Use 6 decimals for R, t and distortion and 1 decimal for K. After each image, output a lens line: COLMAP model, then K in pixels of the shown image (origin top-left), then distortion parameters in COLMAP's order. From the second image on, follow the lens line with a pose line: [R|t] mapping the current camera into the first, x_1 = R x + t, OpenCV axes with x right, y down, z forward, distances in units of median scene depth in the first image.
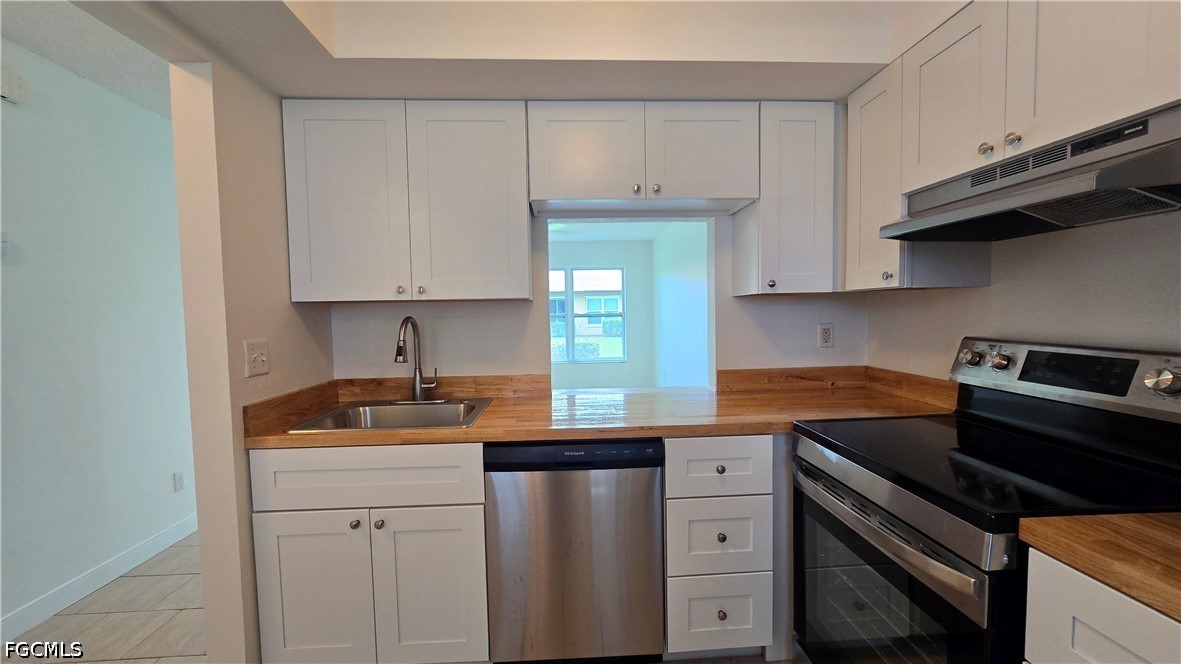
lens RADIAL K [[486.6, 0, 588.0], [0, 486.6, 337.9], [0, 0, 1]] dist [0.018691, 0.000810]
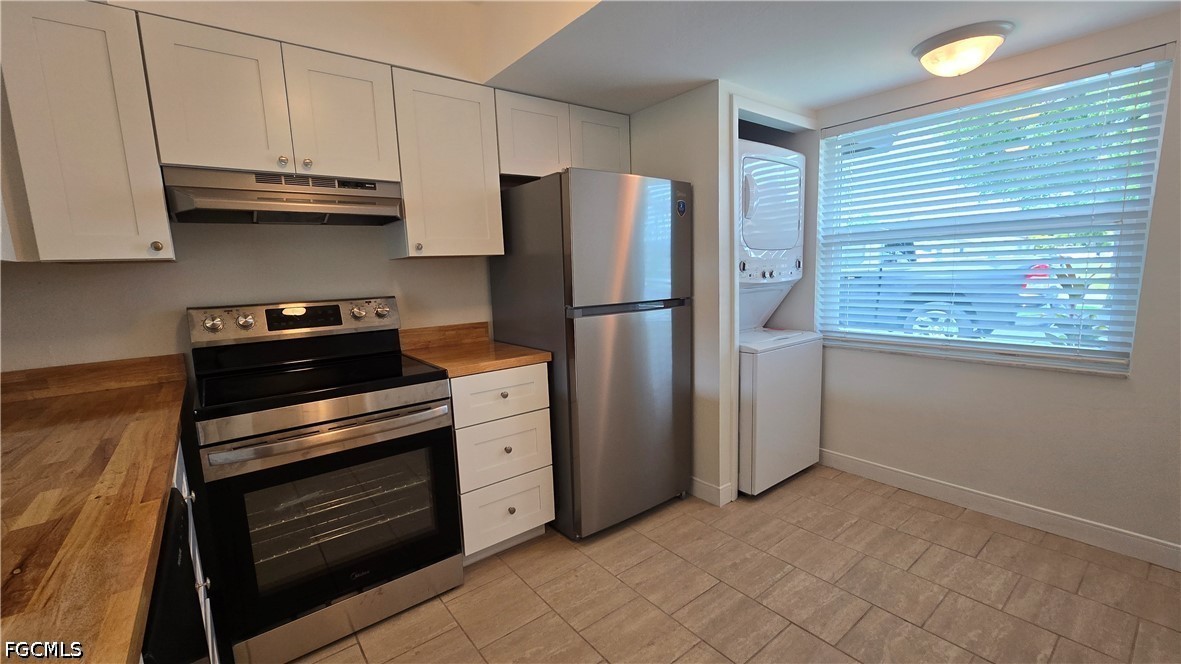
lens RADIAL K [[486.6, 0, 591.4], [0, 486.6, 334.1], [0, 0, 1]] dist [0.018691, 0.000810]
pose [[-0.568903, -0.078686, 0.818632, -0.831237], [0.094650, 0.982533, 0.160216, -0.044367], [-0.816940, 0.168631, -0.551518, 1.112857]]
